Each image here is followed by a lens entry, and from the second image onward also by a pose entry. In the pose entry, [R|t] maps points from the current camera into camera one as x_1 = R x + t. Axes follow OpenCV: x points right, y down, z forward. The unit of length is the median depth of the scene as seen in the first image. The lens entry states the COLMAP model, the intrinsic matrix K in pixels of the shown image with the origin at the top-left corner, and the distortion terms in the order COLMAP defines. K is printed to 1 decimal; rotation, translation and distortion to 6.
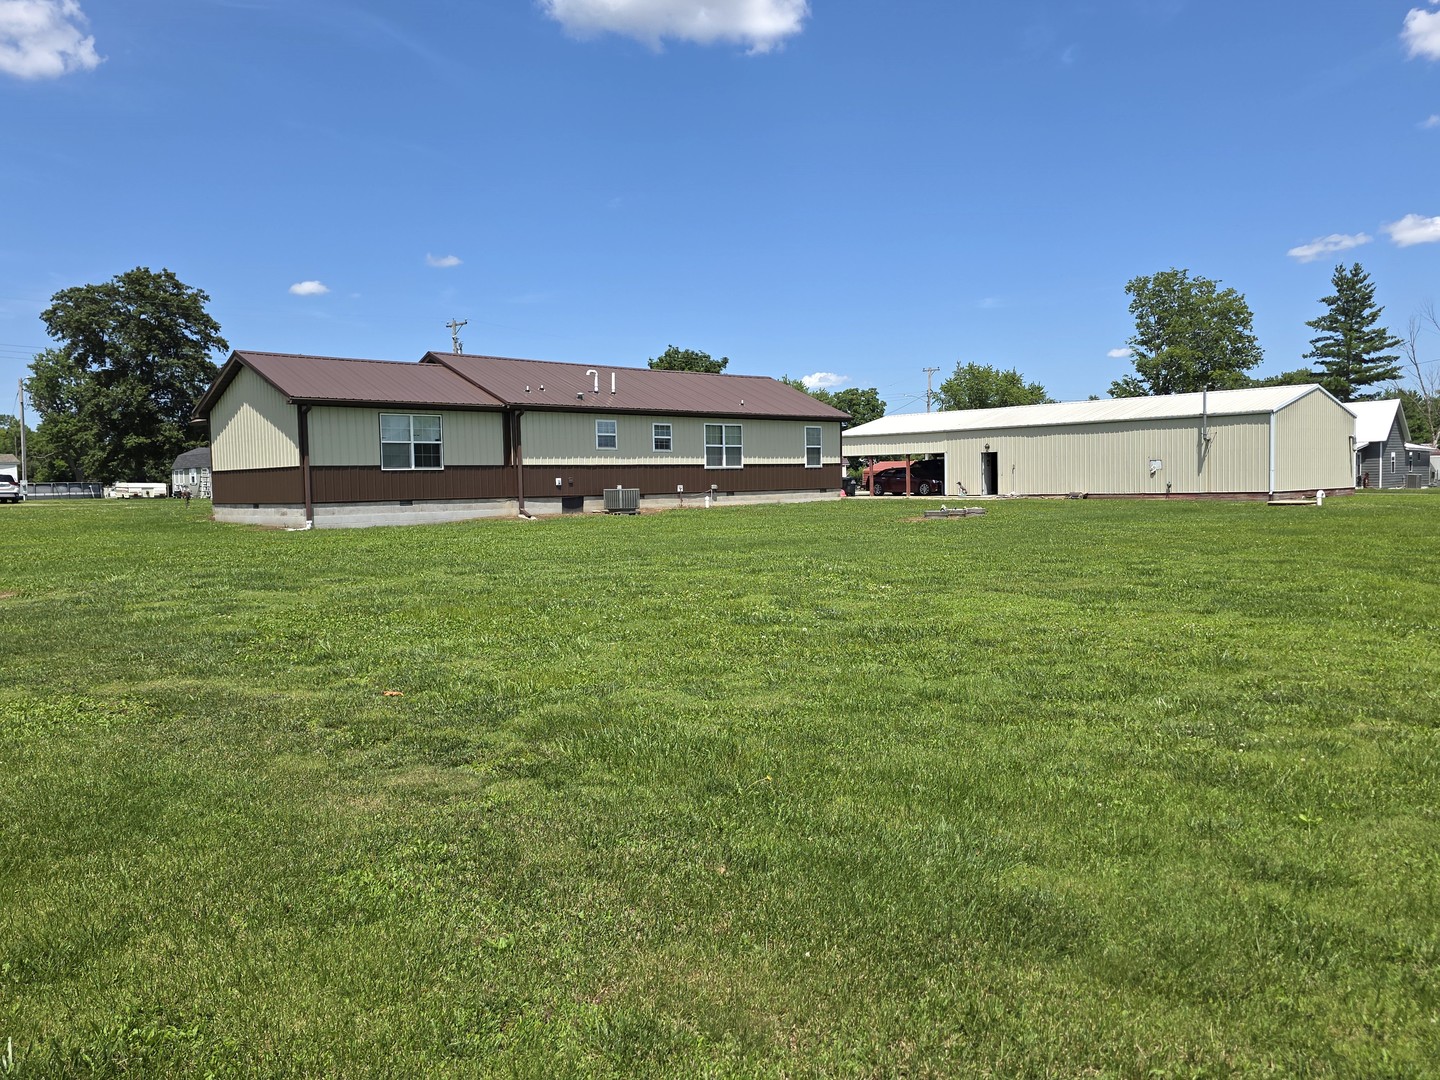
lens RADIAL K [[1105.1, 0, 745.2], [0, 1105.1, 584.1], [0, 0, 1]] dist [0.076580, -0.065042]
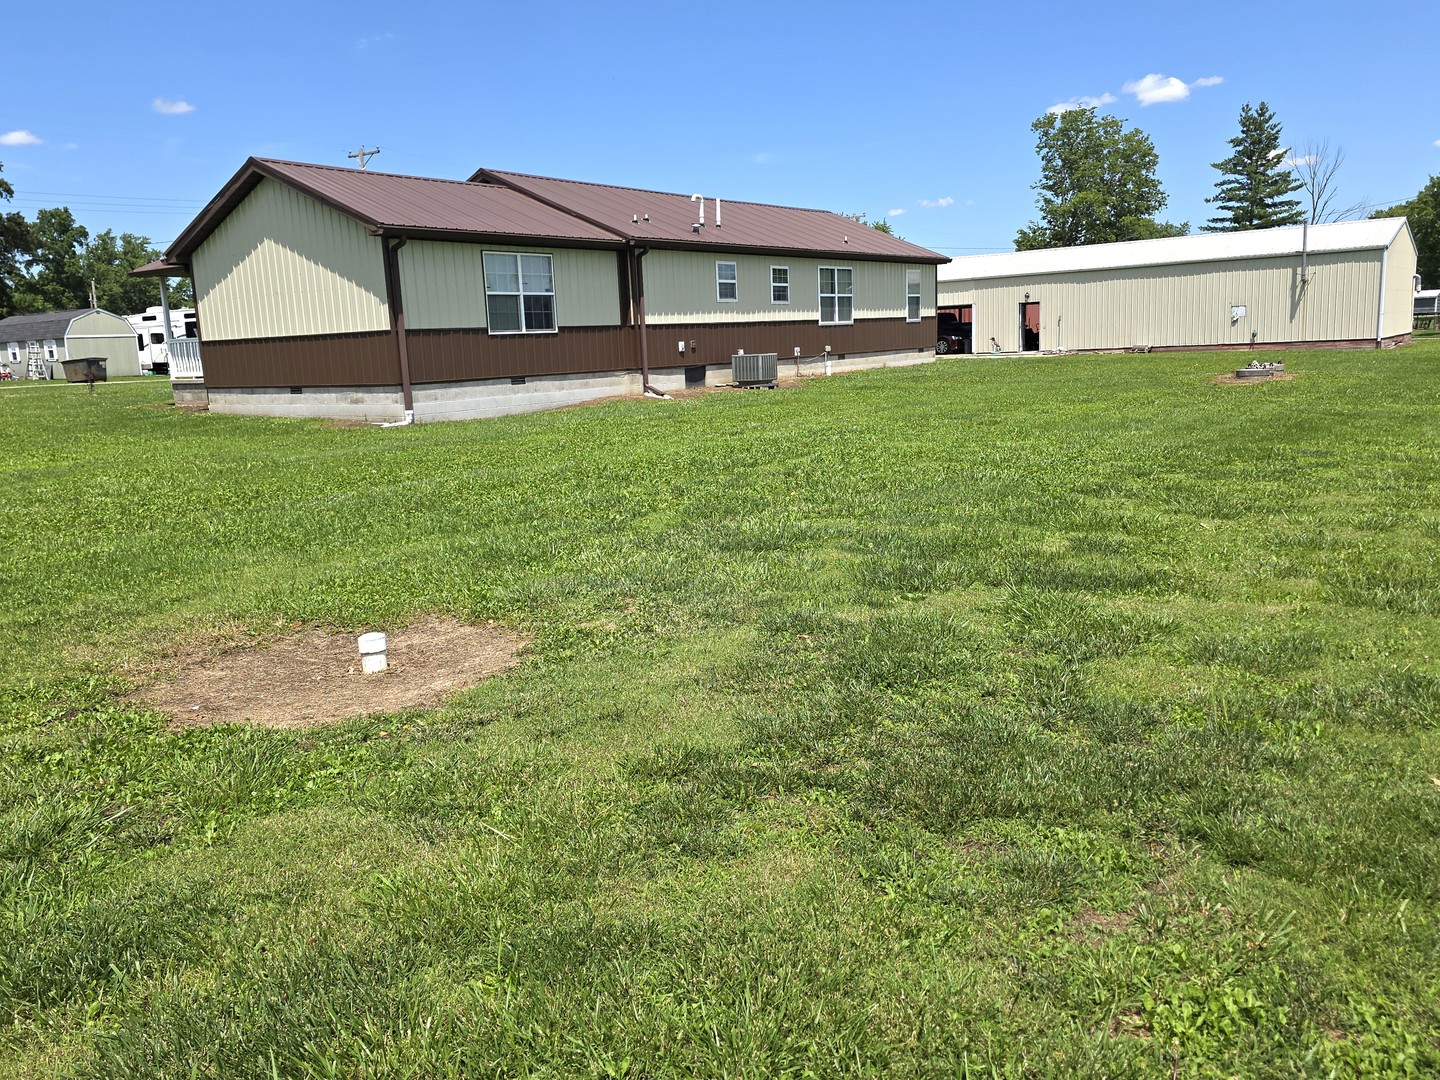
lens RADIAL K [[1105.1, 0, 735.4], [0, 1105.1, 561.1], [0, 0, 1]] dist [0.076580, -0.065042]
pose [[0.985262, -0.054475, 0.162145, -0.215273], [0.037913, 0.993903, 0.103538, -0.019674], [-0.166797, -0.095865, 0.981320, 0.199053]]
